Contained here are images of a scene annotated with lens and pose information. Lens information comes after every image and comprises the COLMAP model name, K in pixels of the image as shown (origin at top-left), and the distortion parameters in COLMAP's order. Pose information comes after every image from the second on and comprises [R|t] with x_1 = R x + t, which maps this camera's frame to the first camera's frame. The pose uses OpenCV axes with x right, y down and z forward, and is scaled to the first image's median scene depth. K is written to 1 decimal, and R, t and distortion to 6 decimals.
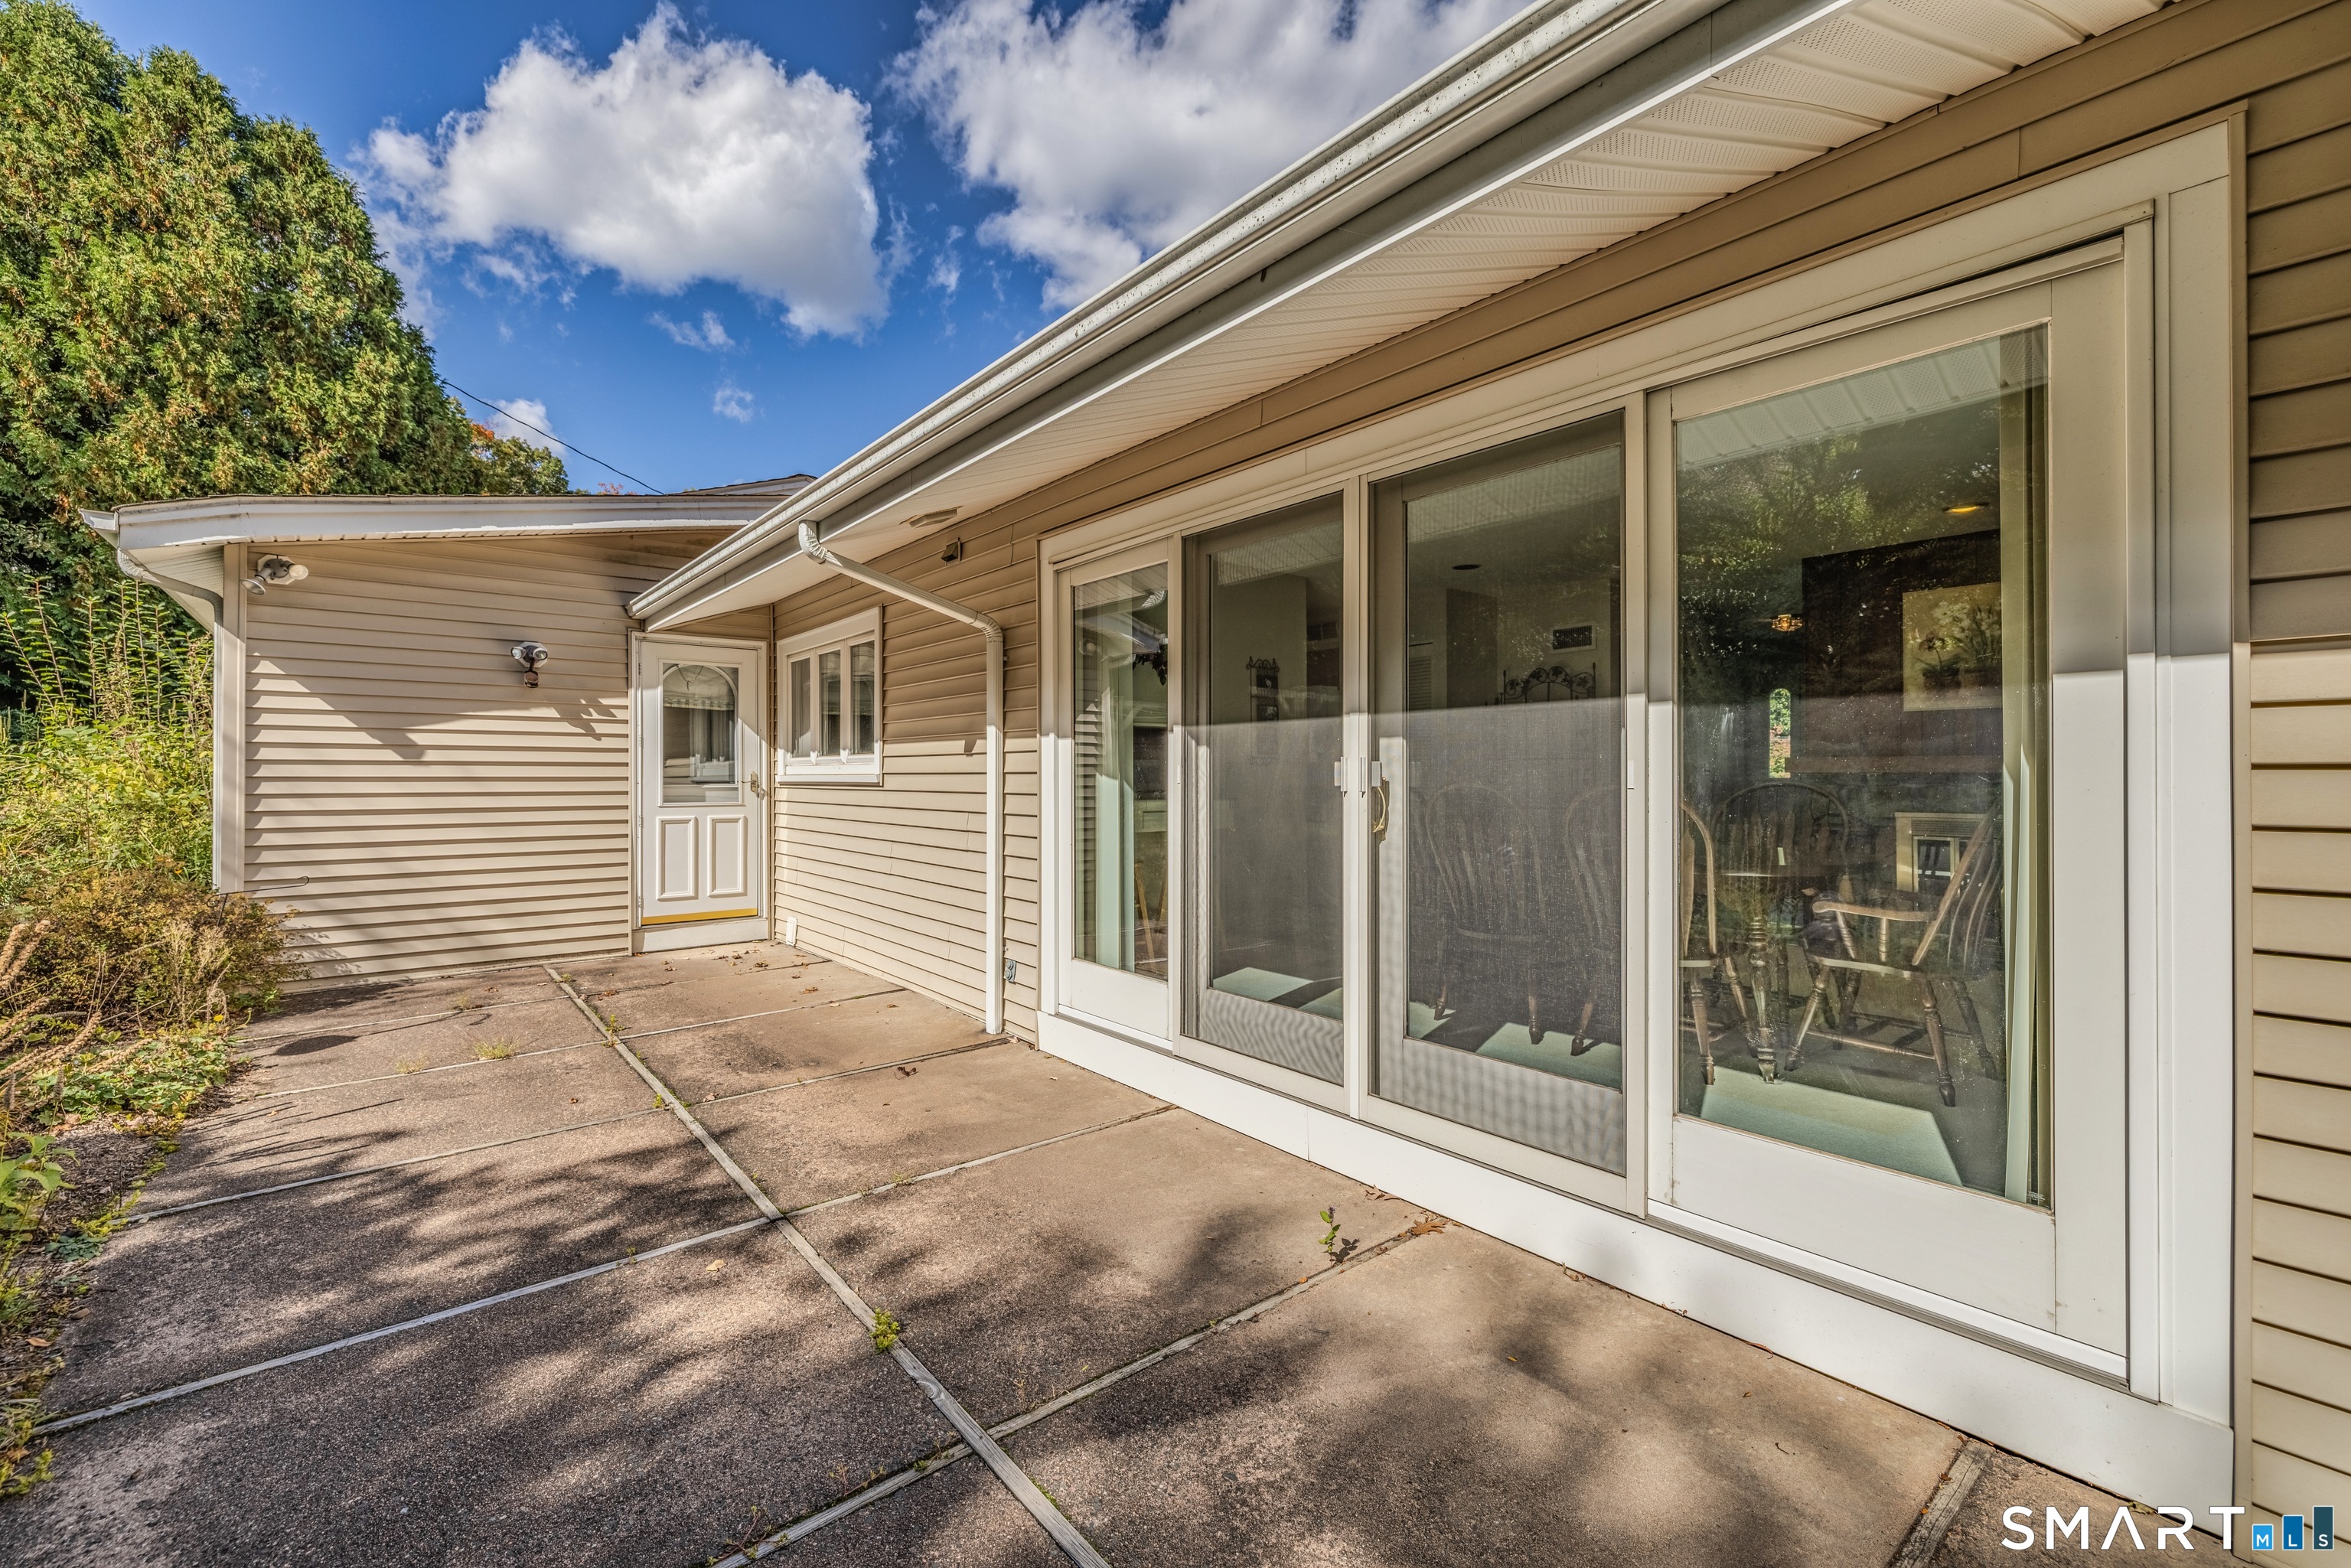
lens RADIAL K [[984.4, 0, 1175.5], [0, 984.4, 784.0], [0, 0, 1]] dist [0.000002, -0.000015]
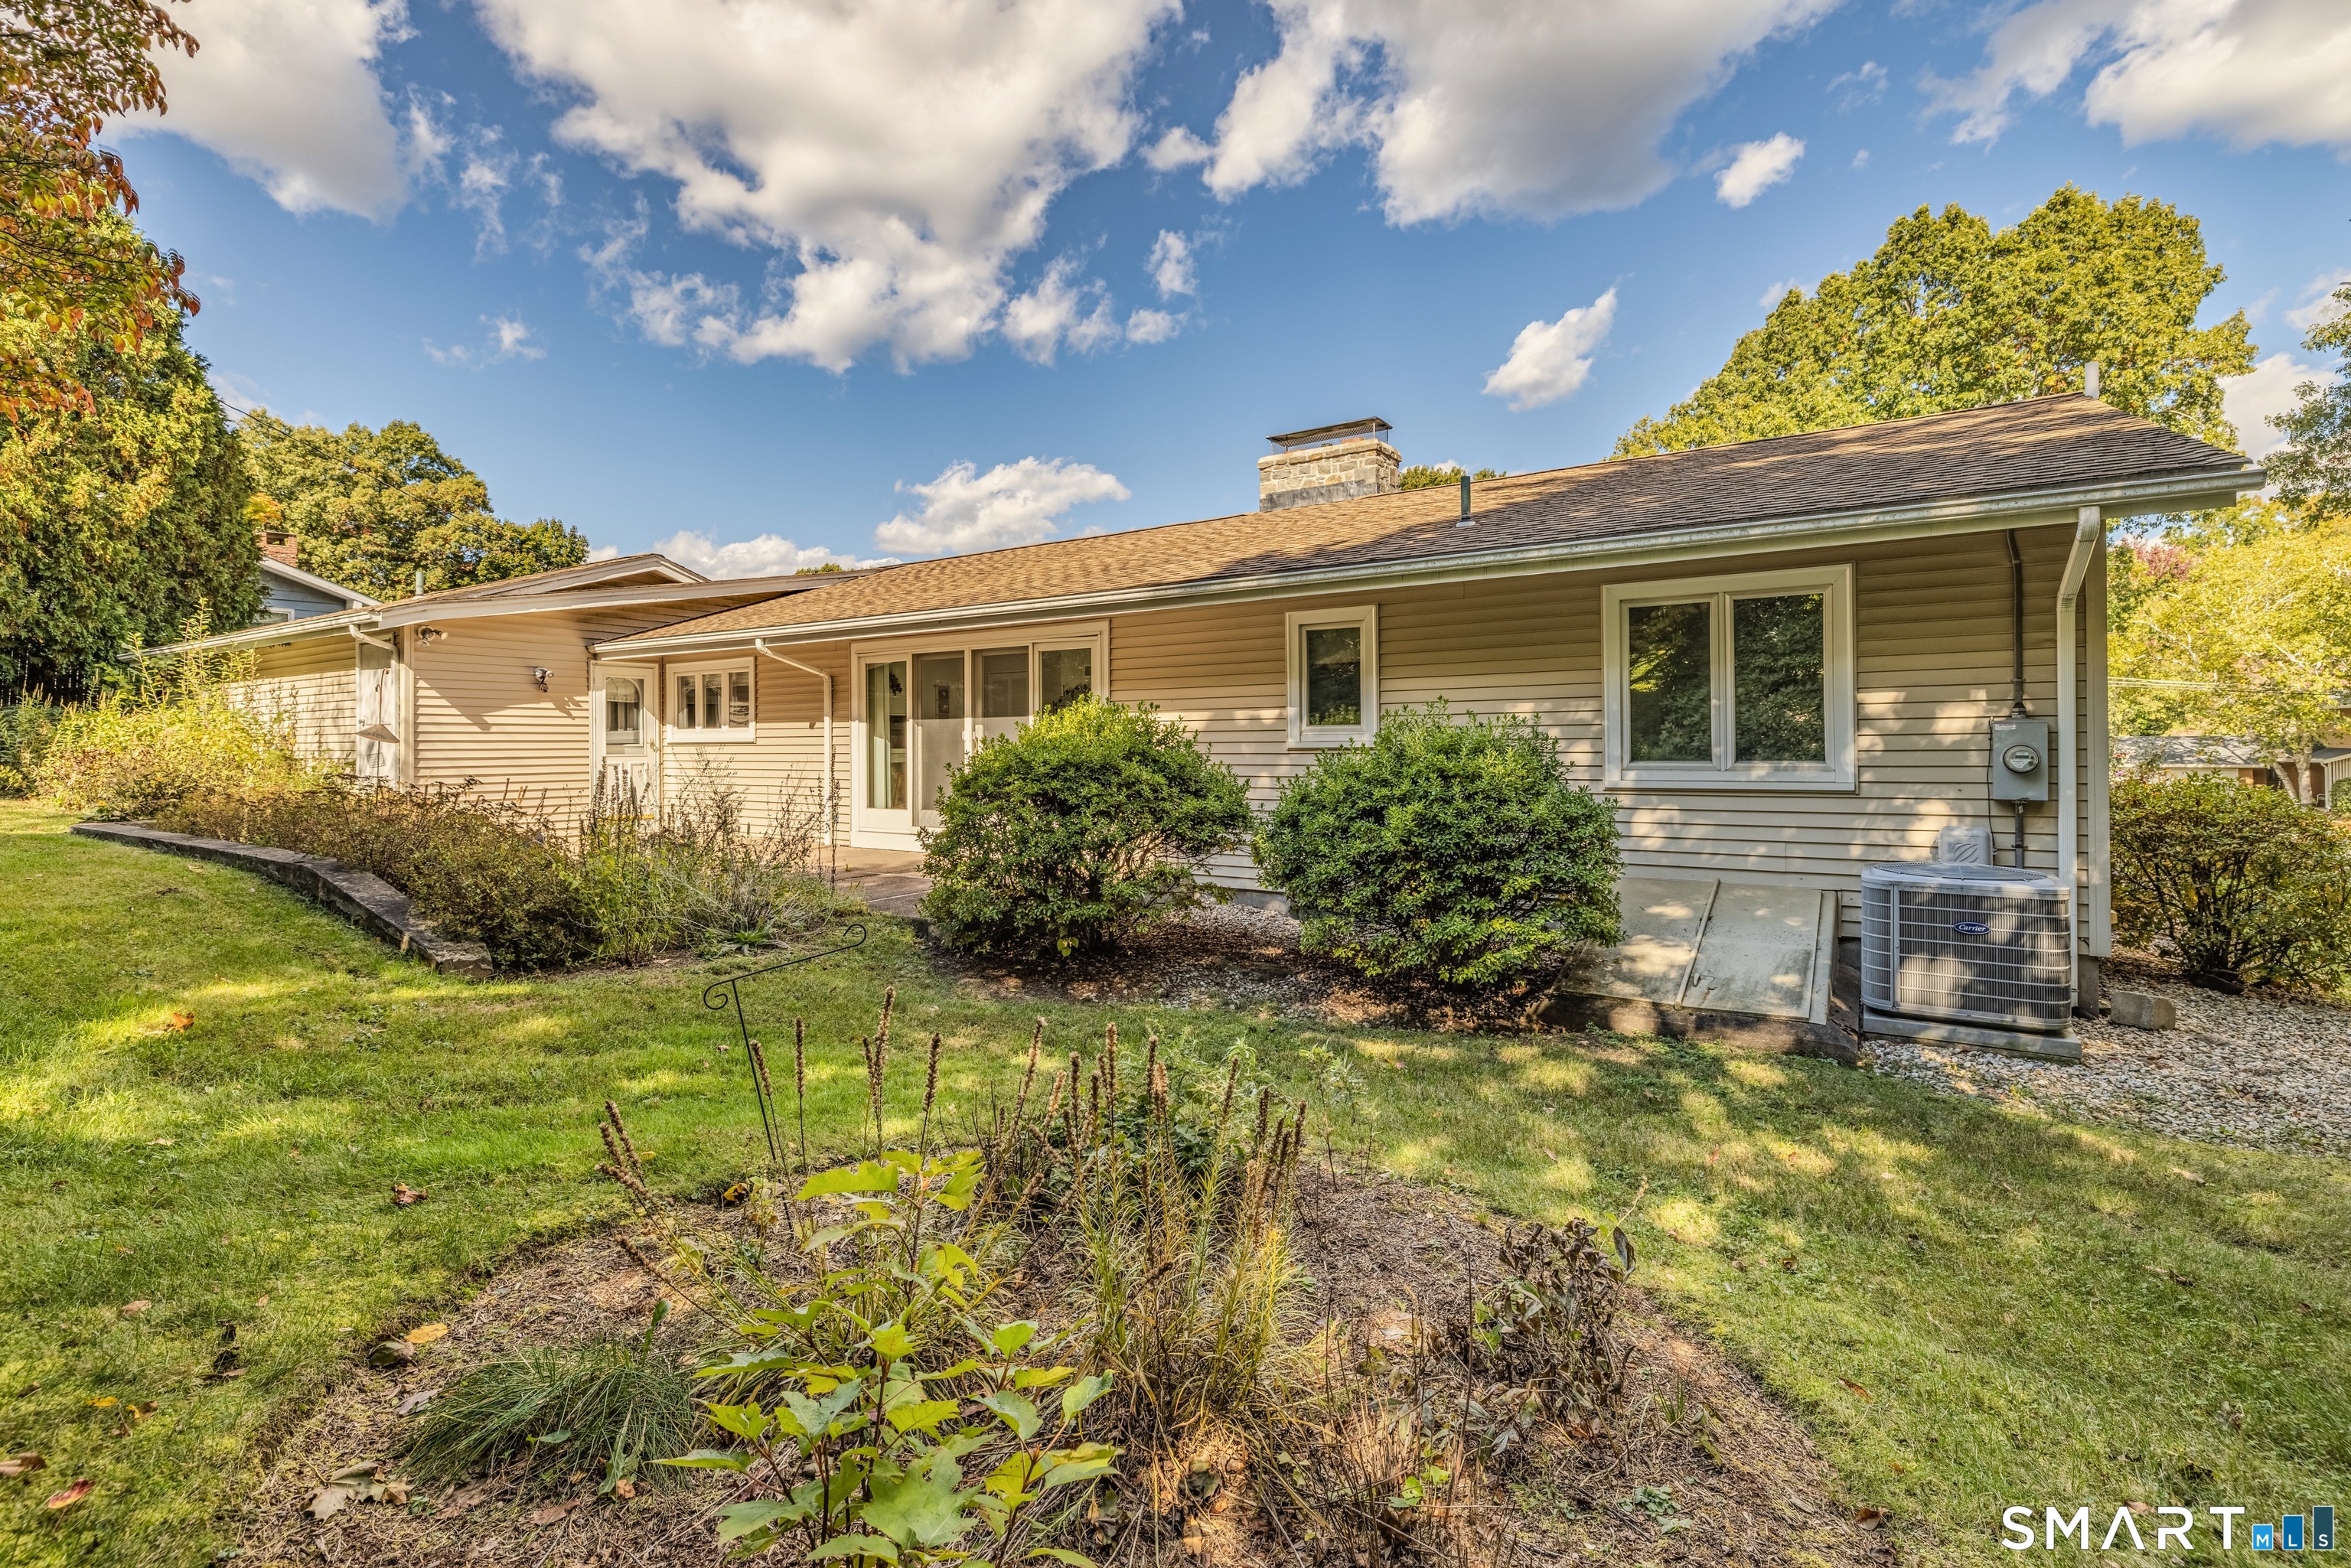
lens RADIAL K [[1065.3, 0, 1167.5], [0, 1065.3, 735.8], [0, 0, 1]] dist [-0.000818, -0.000206]
pose [[0.959718, -0.003008, 0.280948, -0.097995], [0.007570, 0.999856, -0.015156, 0.026846], [-0.280862, 0.016672, 0.959603, -1.397387]]
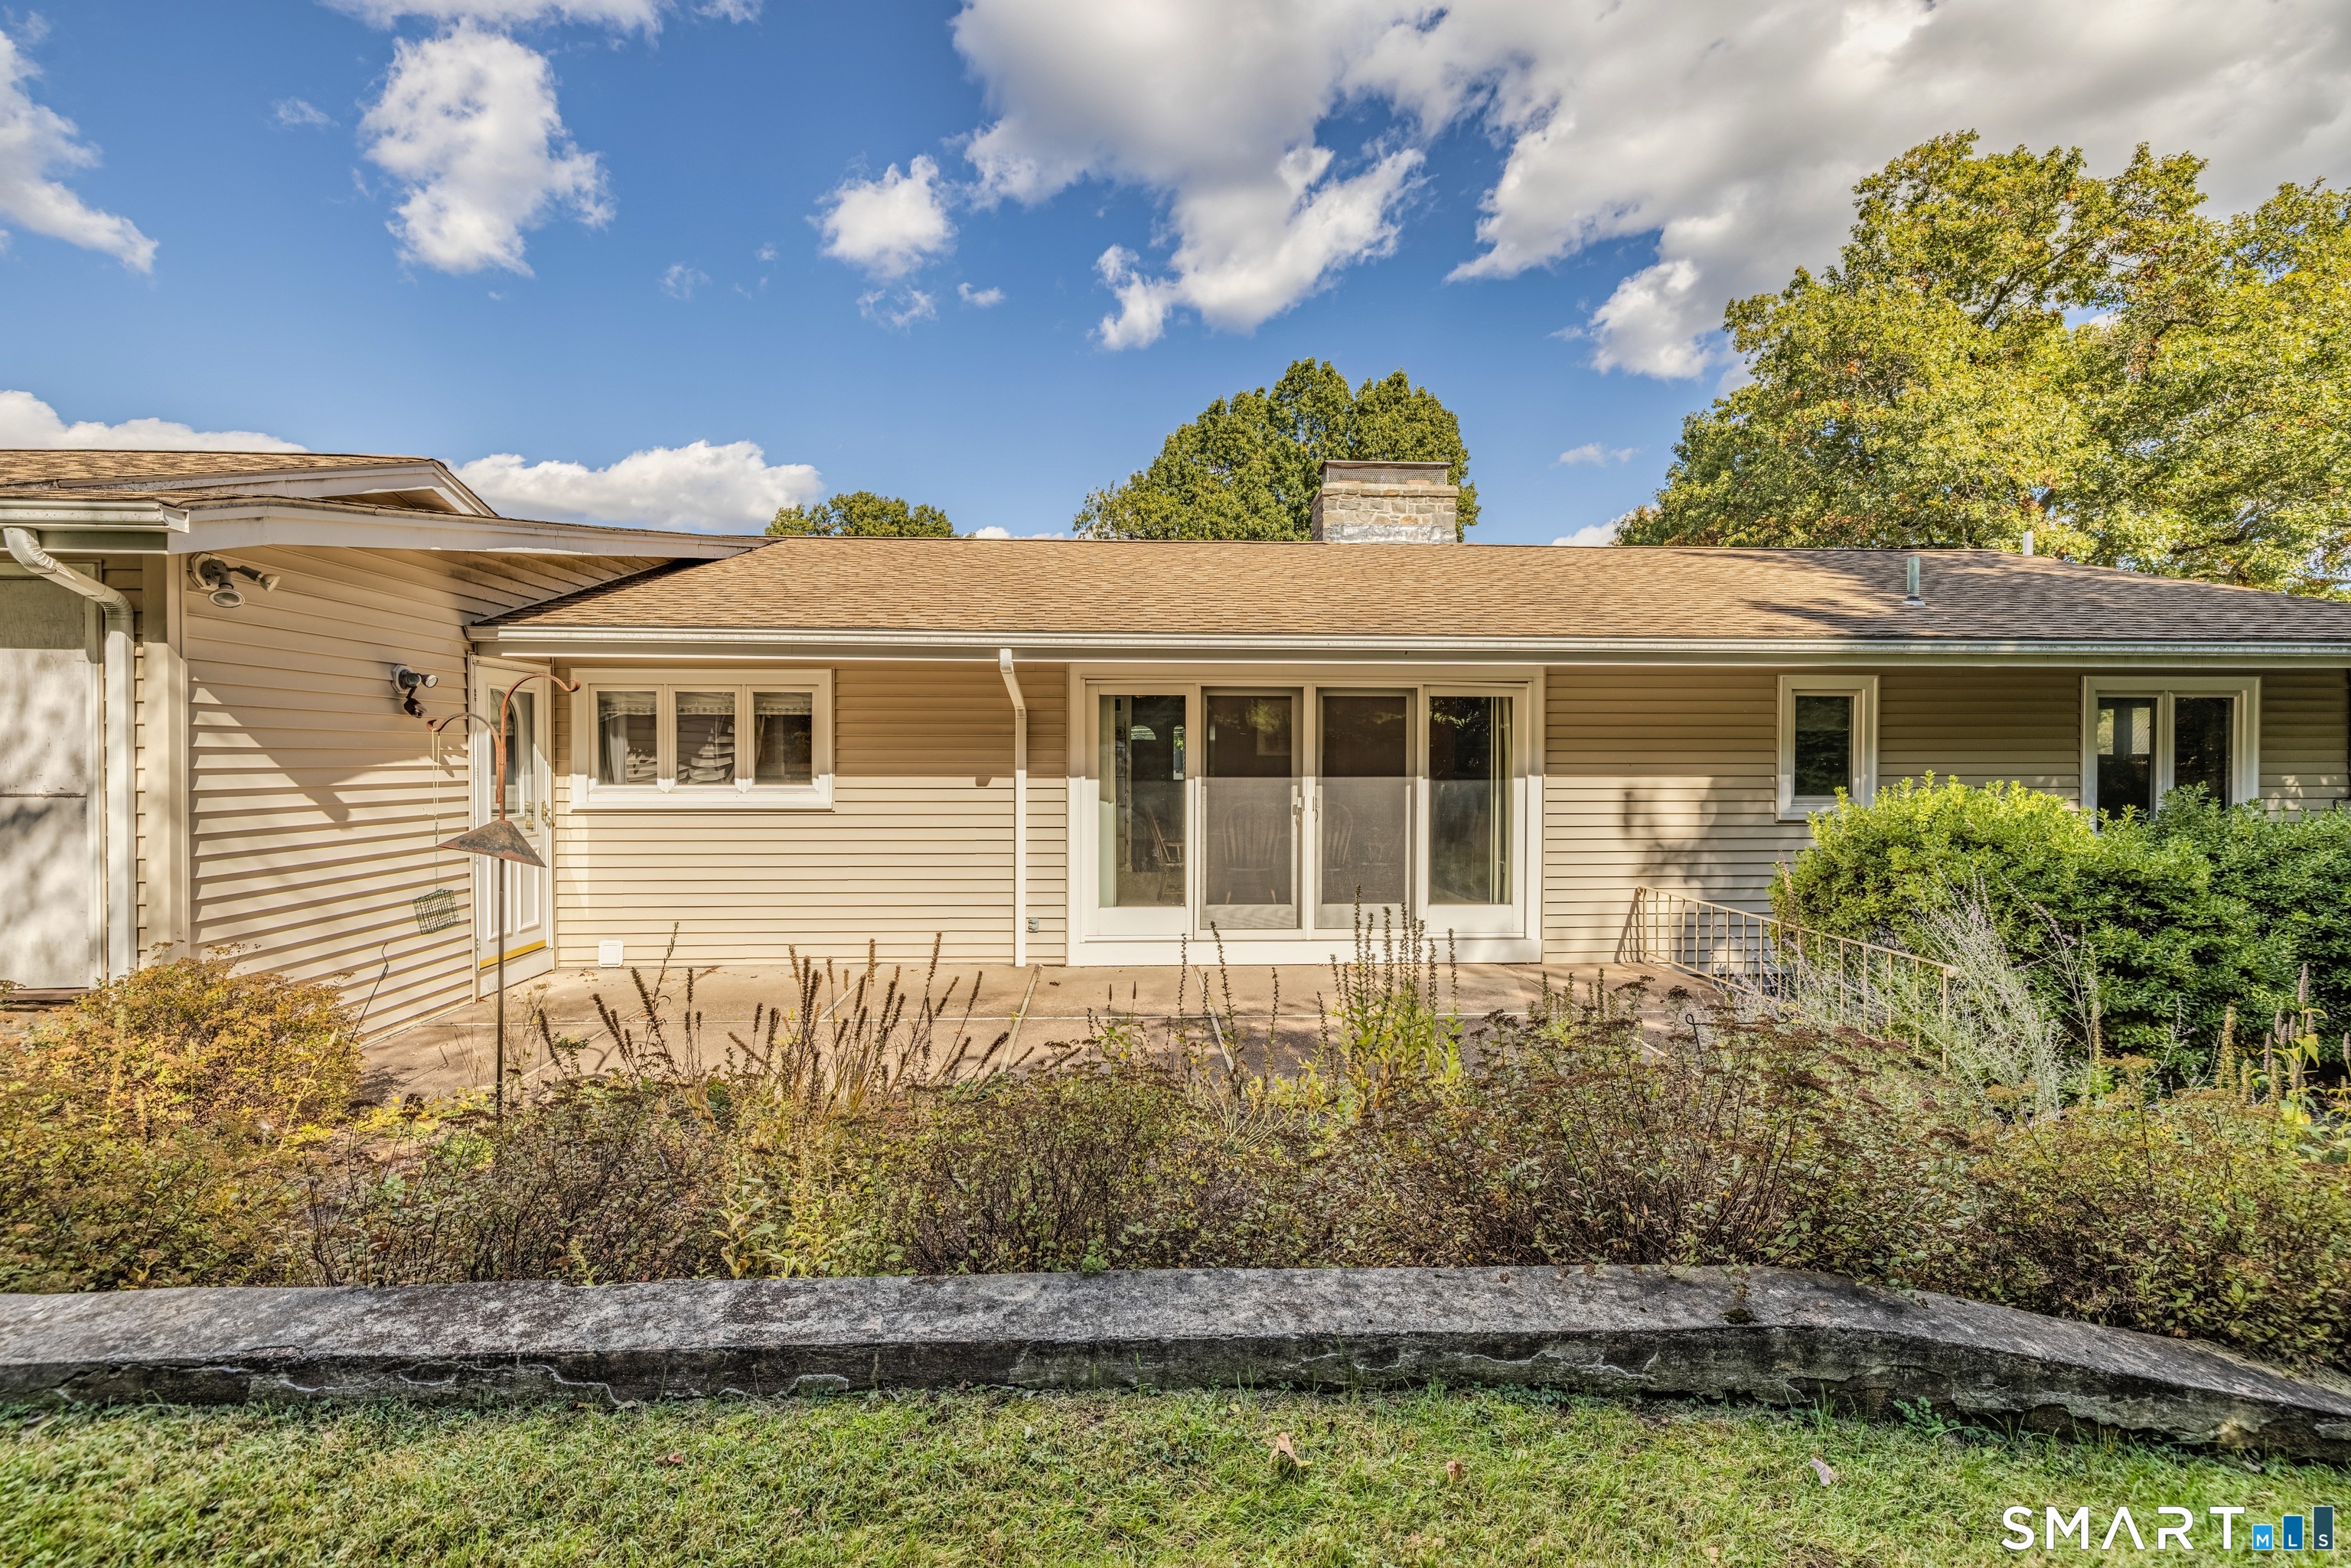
lens RADIAL K [[984.4, 0, 1175.5], [0, 984.4, 784.0], [0, 0, 1]] dist [0.000002, -0.000015]
pose [[0.590222, -0.021433, 0.806957, -1.075848], [0.005021, 0.999726, 0.022881, -0.059826], [-0.807226, -0.009453, 0.590167, -0.099677]]
